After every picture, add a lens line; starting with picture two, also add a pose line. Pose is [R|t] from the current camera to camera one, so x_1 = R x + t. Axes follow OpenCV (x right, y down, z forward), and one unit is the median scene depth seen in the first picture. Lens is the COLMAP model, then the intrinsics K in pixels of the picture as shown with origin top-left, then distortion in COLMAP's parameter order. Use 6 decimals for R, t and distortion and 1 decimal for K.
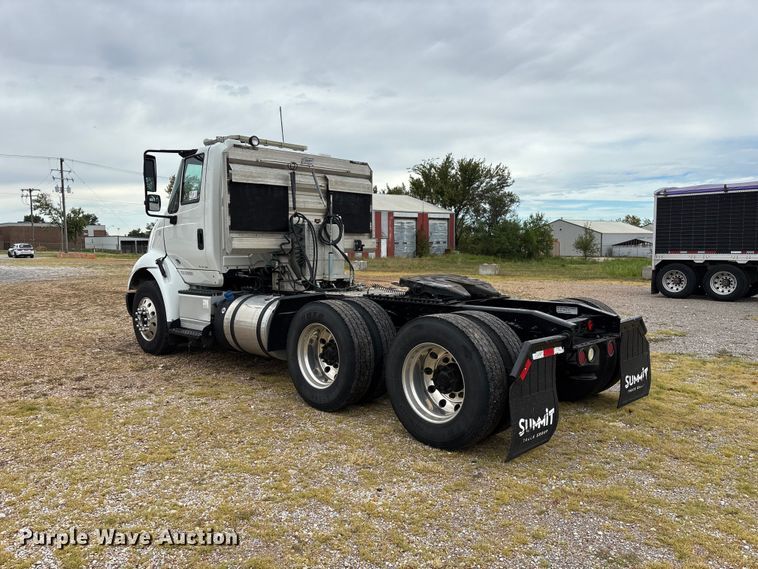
lens RADIAL K [[567.4, 0, 376.1], [0, 567.4, 284.1], [0, 0, 1]] dist [0.042495, -0.006669]
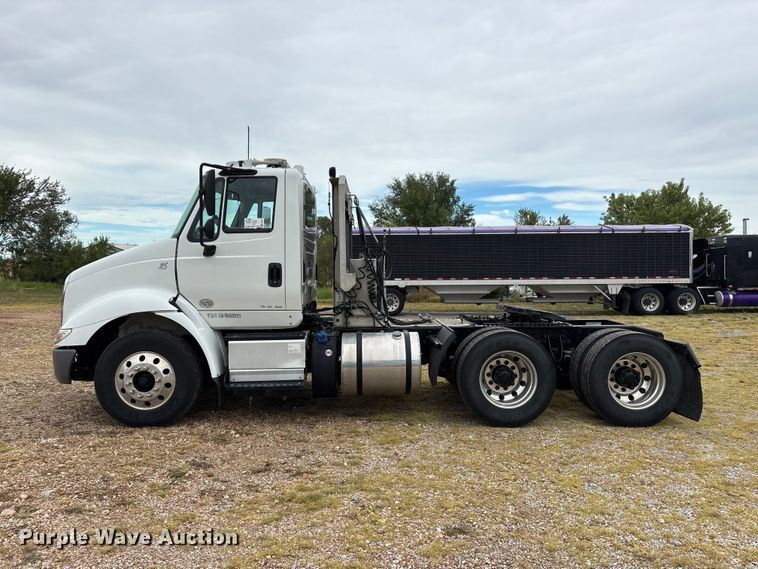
lens RADIAL K [[568.9, 0, 379.0], [0, 568.9, 284.5], [0, 0, 1]] dist [0.046045, -0.003215]
pose [[0.685363, -0.017408, 0.727994, -0.786723], [0.047533, 0.998652, -0.020869, -0.036500], [-0.726649, 0.048906, 0.685266, 0.280981]]
